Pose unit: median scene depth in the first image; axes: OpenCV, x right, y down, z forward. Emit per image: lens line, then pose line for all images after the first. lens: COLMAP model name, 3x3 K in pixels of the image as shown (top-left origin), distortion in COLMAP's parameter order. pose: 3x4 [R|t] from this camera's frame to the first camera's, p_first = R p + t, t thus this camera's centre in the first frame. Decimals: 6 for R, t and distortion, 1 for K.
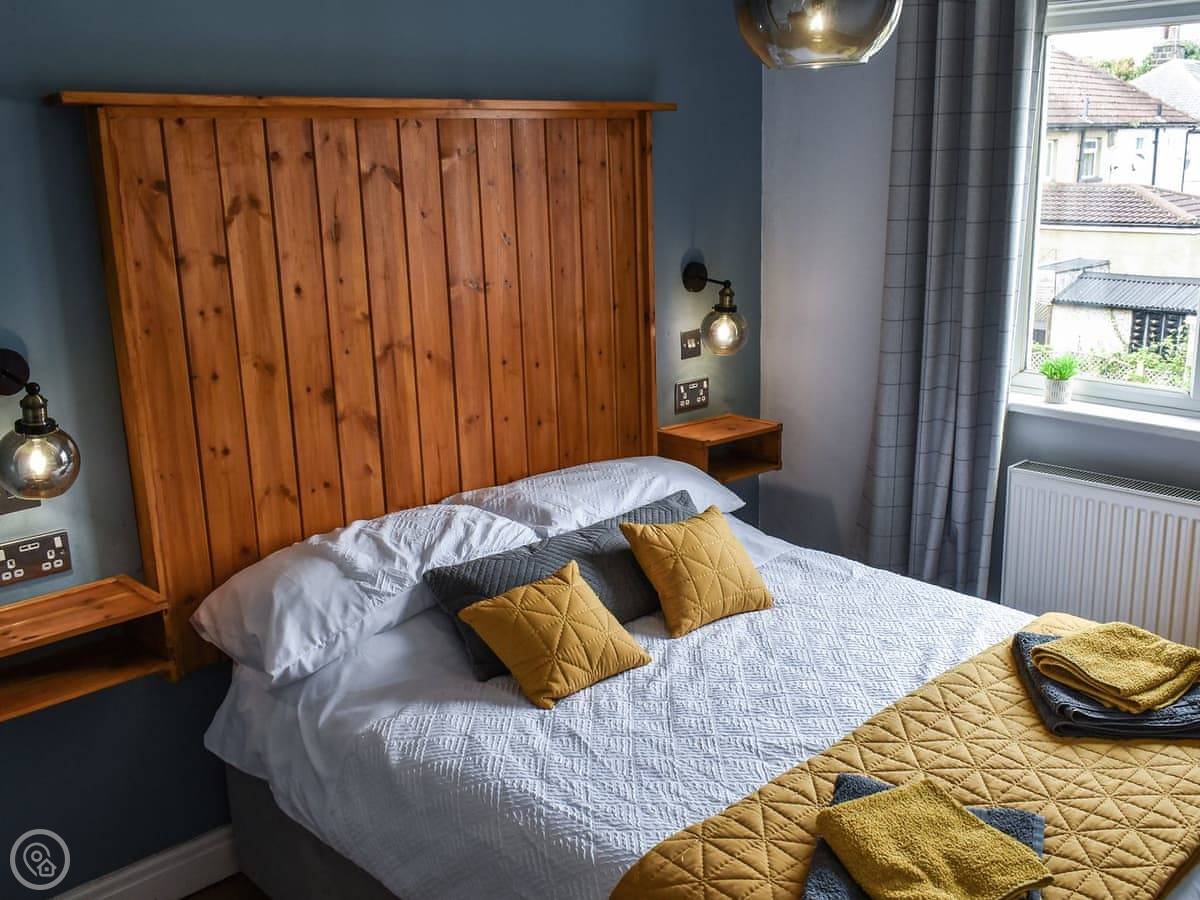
lens RADIAL K [[1129.1, 0, 638.9], [0, 1129.1, 460.6], [0, 0, 1]] dist [-0.027084, 0.001885]
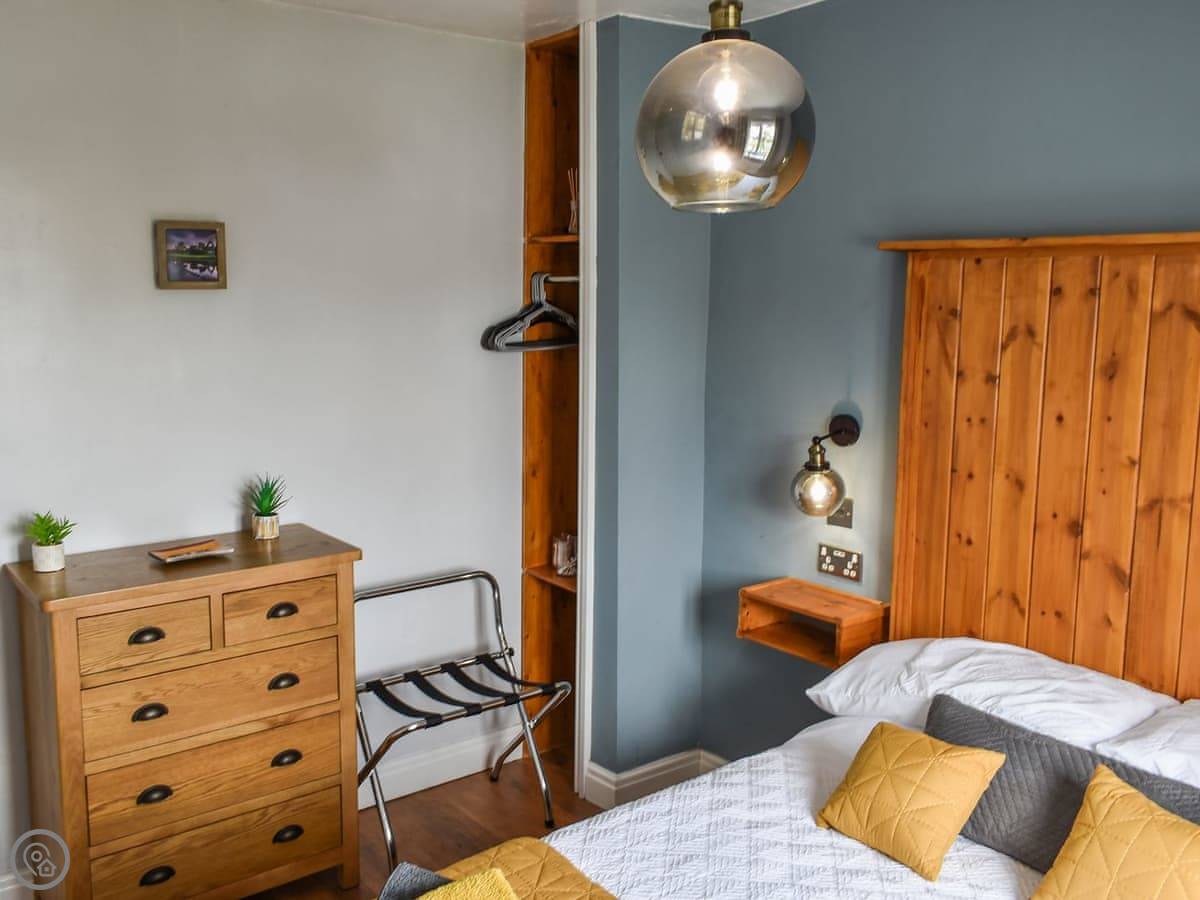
lens RADIAL K [[1129.1, 0, 638.9], [0, 1129.1, 460.6], [0, 0, 1]] dist [-0.027084, 0.001885]
pose [[-0.113068, 0.164344, -0.979901, 0.788696], [-0.266859, 0.944966, 0.189277, -0.215448], [0.957080, 0.282897, -0.062989, 0.733657]]
